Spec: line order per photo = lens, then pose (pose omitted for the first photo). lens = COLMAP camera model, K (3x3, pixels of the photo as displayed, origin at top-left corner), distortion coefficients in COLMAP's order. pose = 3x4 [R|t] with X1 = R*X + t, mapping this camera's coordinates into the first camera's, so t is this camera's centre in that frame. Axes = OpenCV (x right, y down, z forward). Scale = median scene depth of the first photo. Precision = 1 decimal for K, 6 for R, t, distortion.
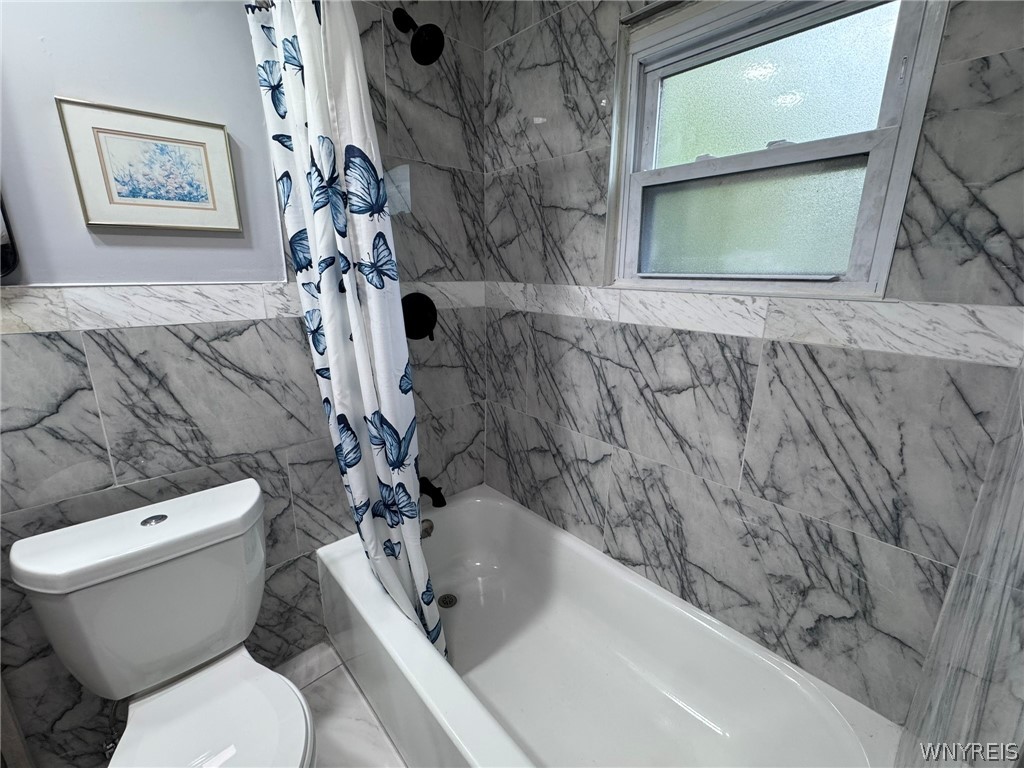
lens RADIAL K [[428.7, 0, 513.9], [0, 428.7, 383.1], [0, 0, 1]] dist [-0.003732, 0.000576]
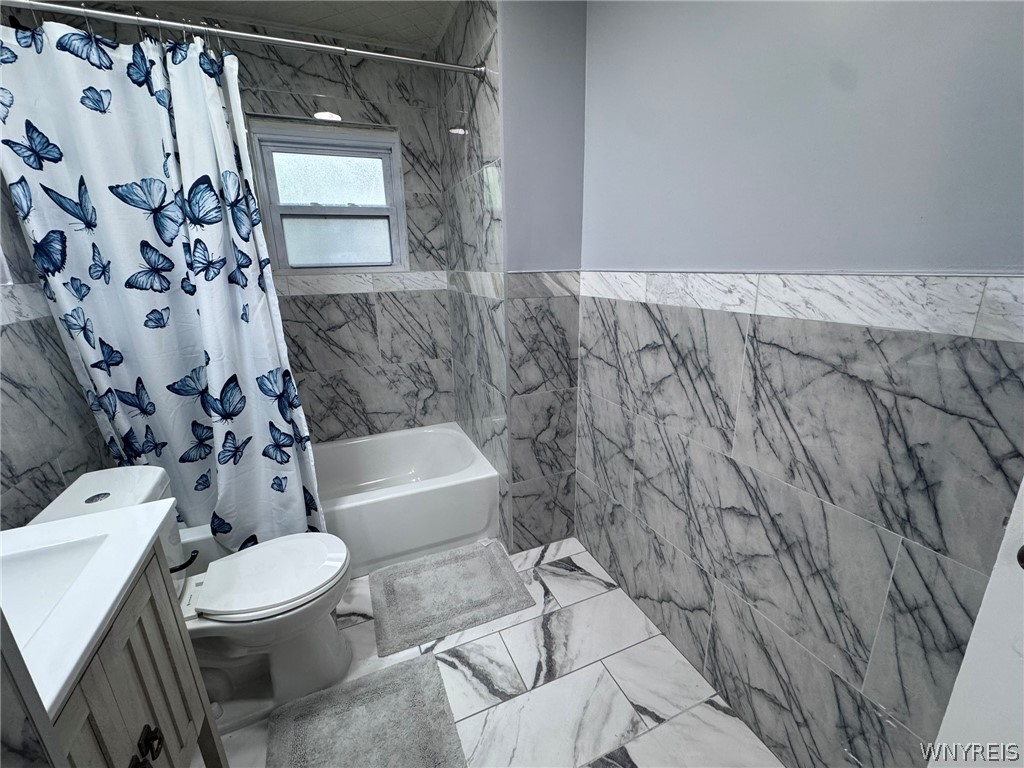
lens RADIAL K [[428.7, 0, 510.2], [0, 428.7, 382.5], [0, 0, 1]] dist [-0.003732, 0.000576]
pose [[0.327759, -0.273960, 0.904168, -1.243838], [0.262945, 0.945672, 0.191218, 0.094599], [-0.907433, 0.175073, 0.381989, -0.392003]]
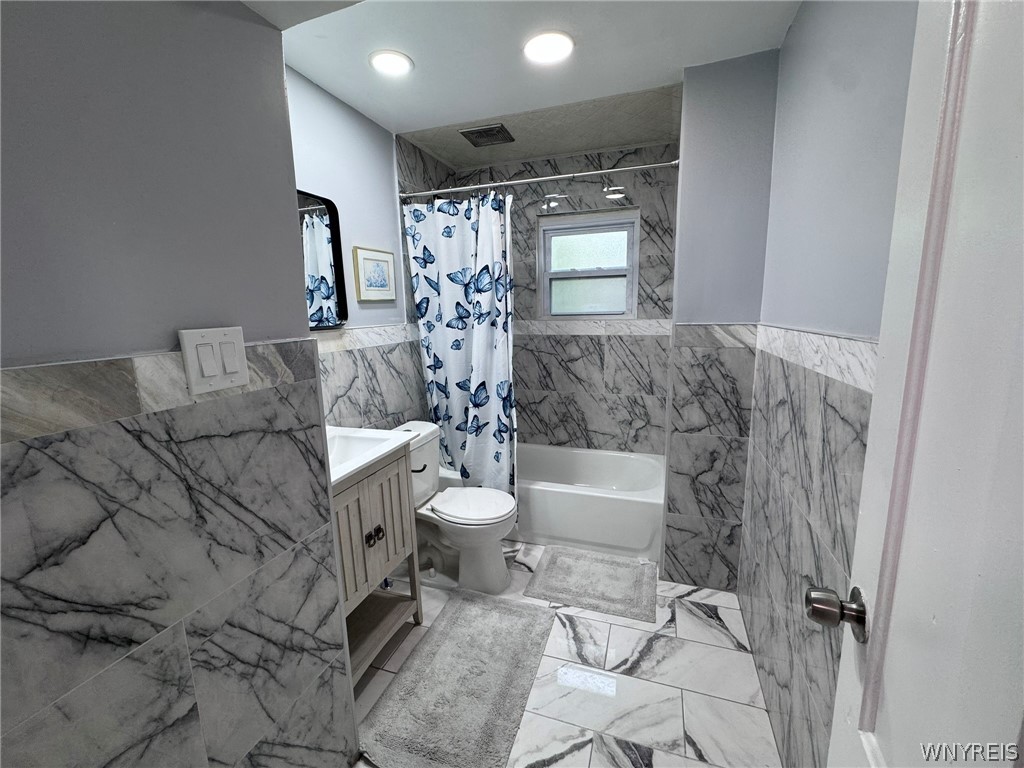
lens RADIAL K [[428.7, 0, 513.6], [0, 428.7, 382.9], [0, 0, 1]] dist [-0.003732, 0.000576]
pose [[0.872085, -0.110023, 0.476826, -1.221226], [0.151622, 0.987197, -0.049522, 0.236162], [-0.465273, 0.115484, 0.877602, -1.068569]]
